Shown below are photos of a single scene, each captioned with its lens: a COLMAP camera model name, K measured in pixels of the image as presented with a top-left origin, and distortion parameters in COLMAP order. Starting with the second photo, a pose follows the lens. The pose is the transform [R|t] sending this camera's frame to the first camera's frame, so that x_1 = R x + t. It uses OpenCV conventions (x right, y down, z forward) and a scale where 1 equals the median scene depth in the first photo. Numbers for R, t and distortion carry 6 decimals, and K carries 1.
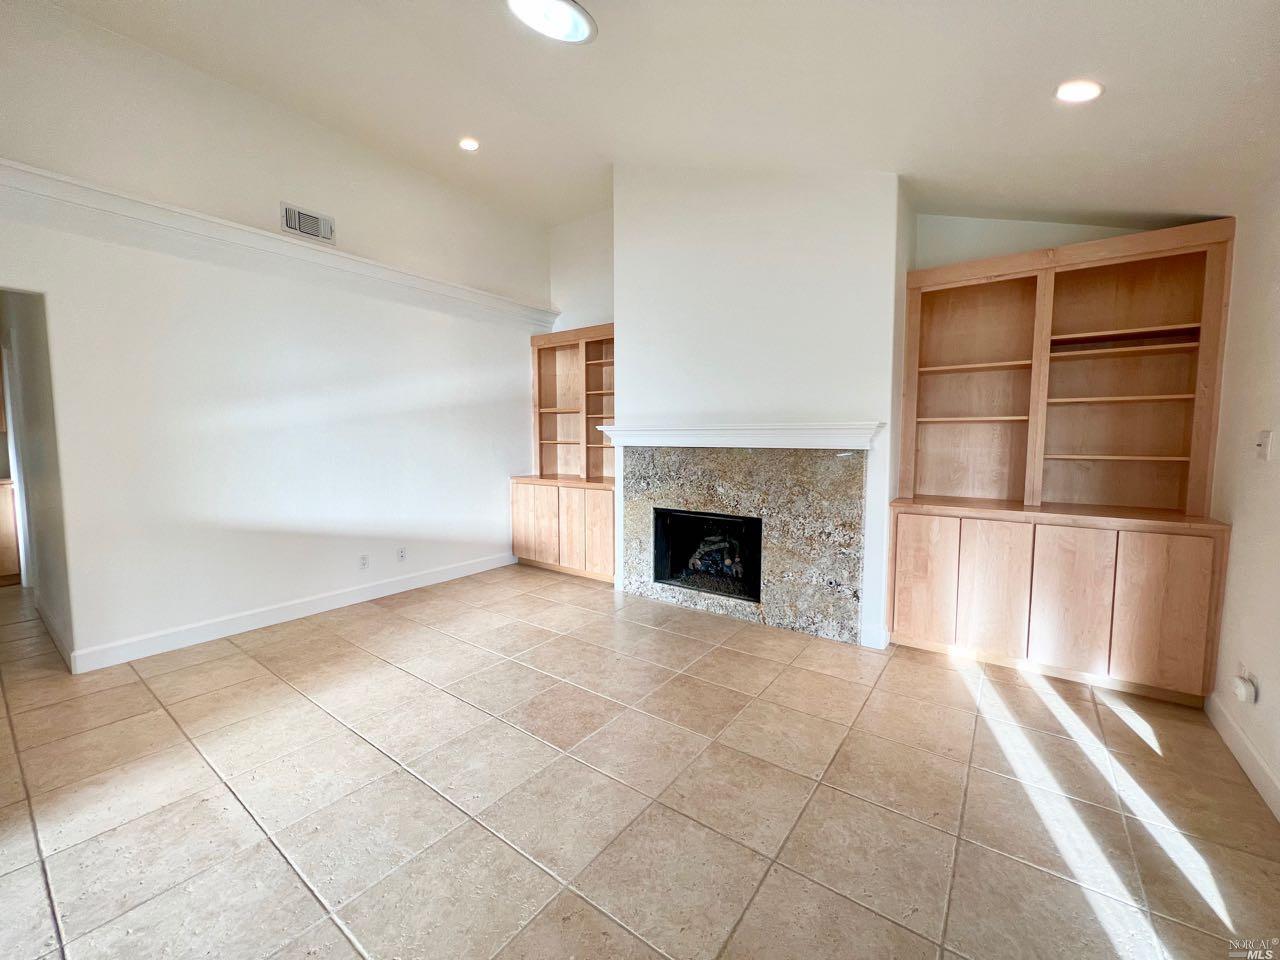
lens RADIAL K [[514.6, 0, 638.0], [0, 514.6, 476.3], [0, 0, 1]] dist [-0.000889, 0.000469]
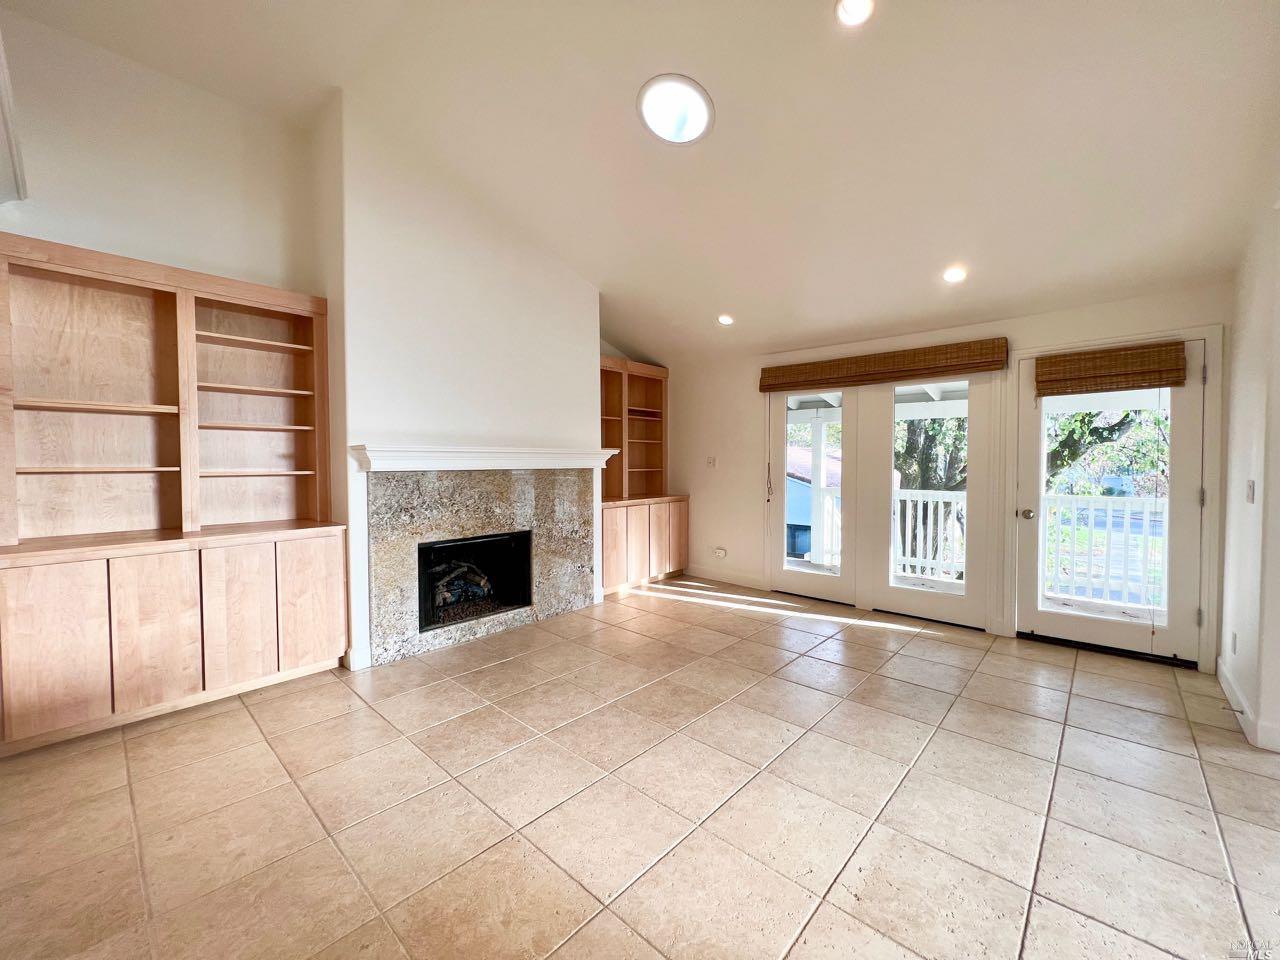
lens RADIAL K [[514.6, 0, 637.8], [0, 514.6, 476.8], [0, 0, 1]] dist [-0.000889, 0.000469]
pose [[0.108187, -0.032382, 0.993603, -0.853770], [0.076485, 0.996778, 0.024157, -0.045776], [-0.991184, 0.073382, 0.110315, 0.614728]]
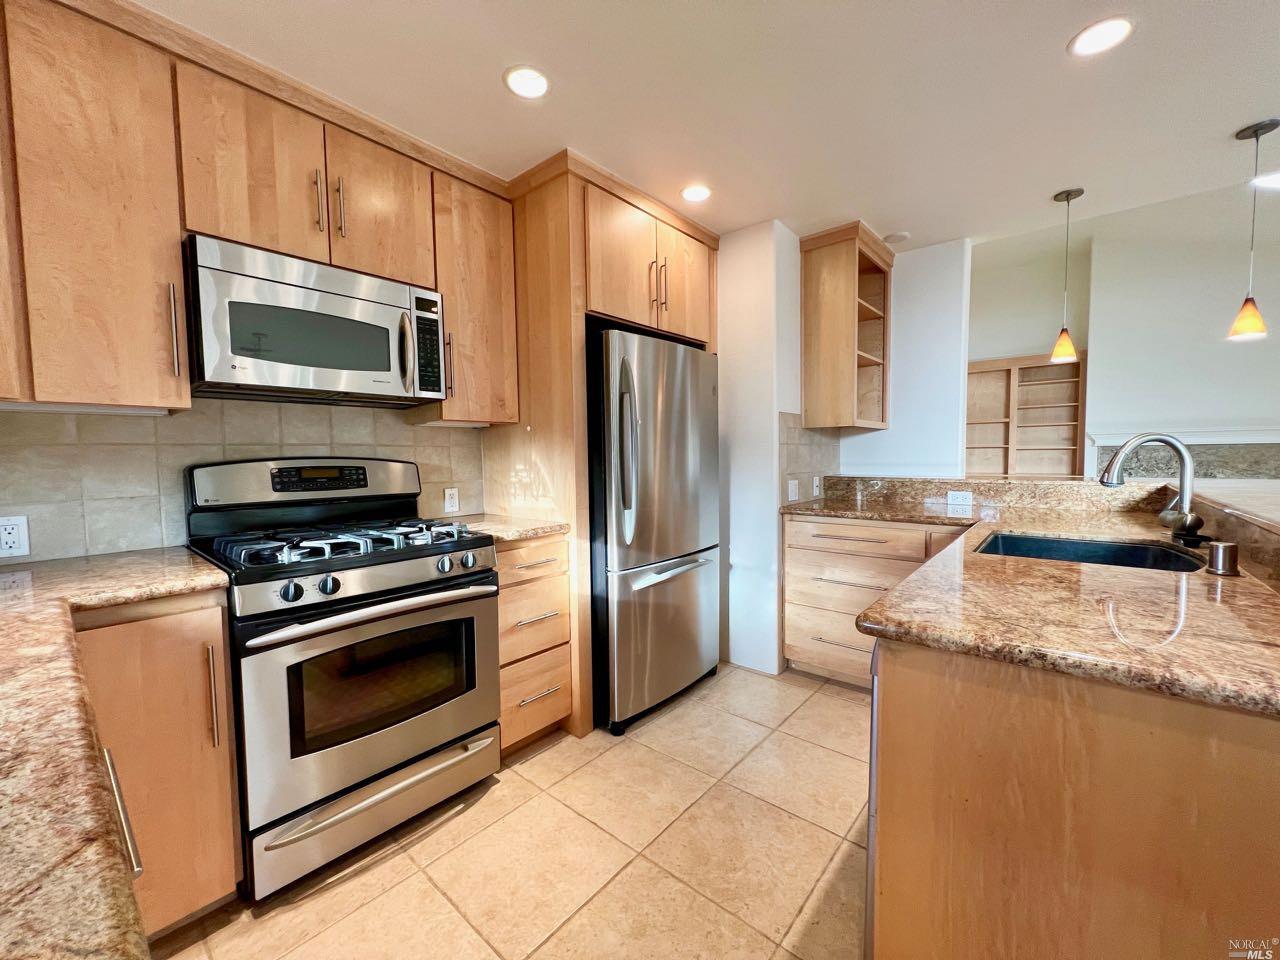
lens RADIAL K [[514.6, 0, 643.2], [0, 514.6, 482.7], [0, 0, 1]] dist [-0.000889, 0.000469]
pose [[0.997292, -0.009989, -0.072868, -1.286120], [0.008430, 0.999730, -0.021671, 0.063020], [0.073065, 0.020998, 0.997106, -0.473582]]
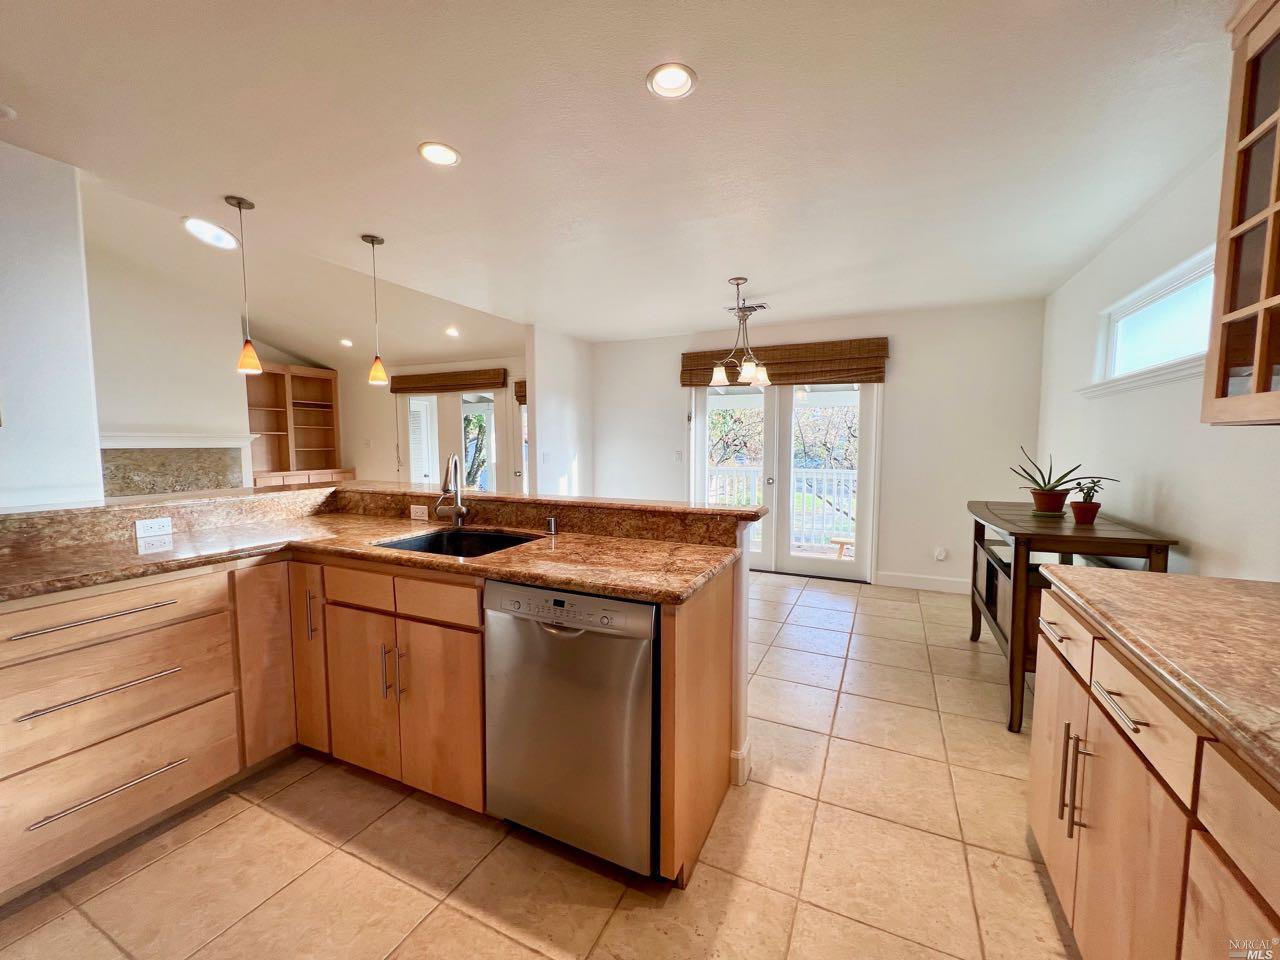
lens RADIAL K [[514.6, 0, 642.4], [0, 514.6, 484.5], [0, 0, 1]] dist [-0.000889, 0.000469]
pose [[-0.185786, -0.082096, 0.979155, -1.542012], [0.075233, 0.992390, 0.097480, 0.010344], [-0.979706, 0.091775, -0.178196, -0.129029]]
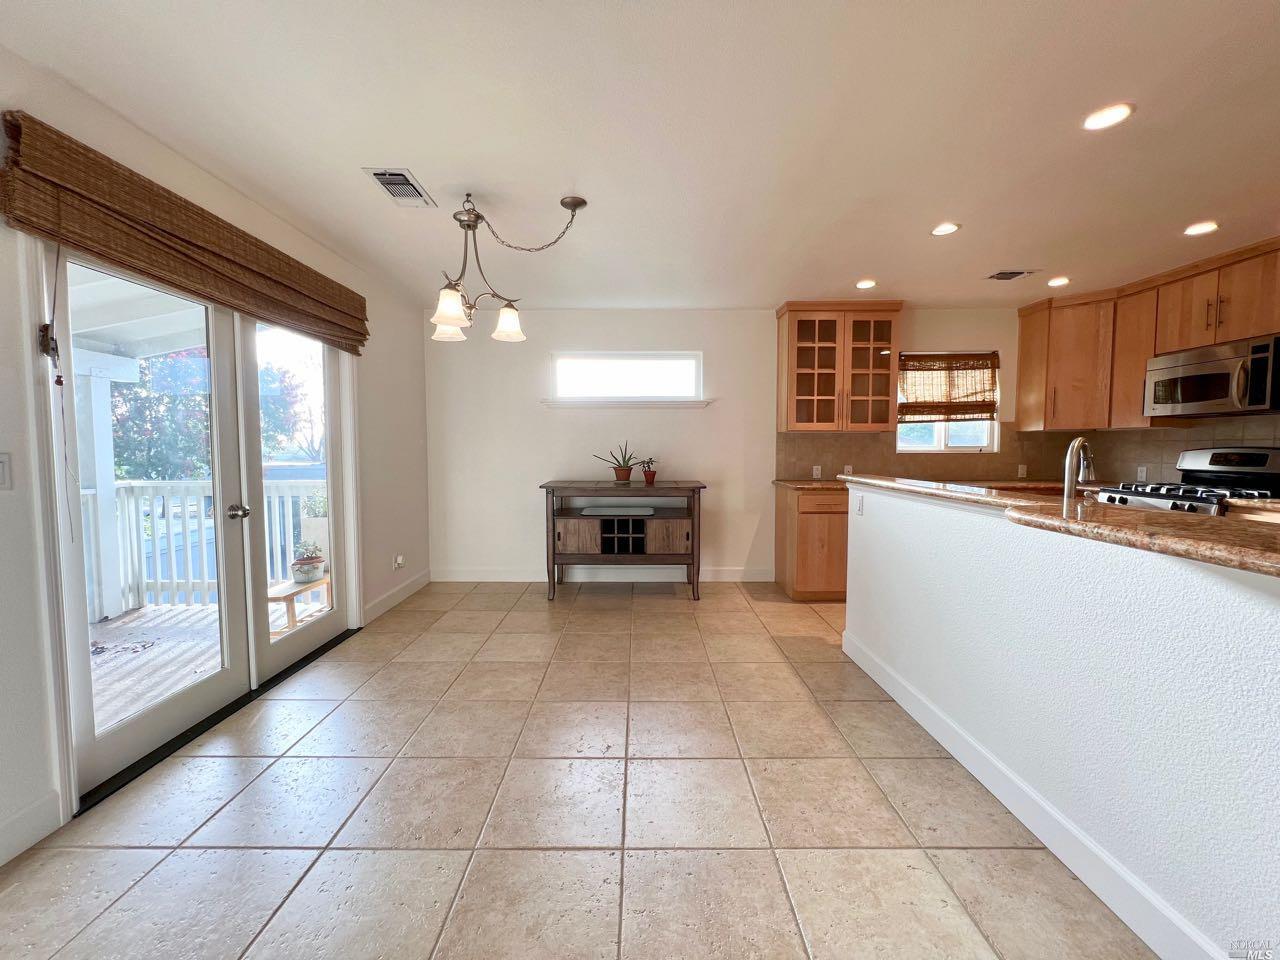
lens RADIAL K [[514.6, 0, 637.4], [0, 514.6, 475.7], [0, 0, 1]] dist [-0.000889, 0.000469]
pose [[-0.806705, 0.033977, -0.589977, -0.267425], [-0.044391, 0.992041, 0.117829, 0.012727], [0.589285, 0.121243, -0.798776, 0.128038]]
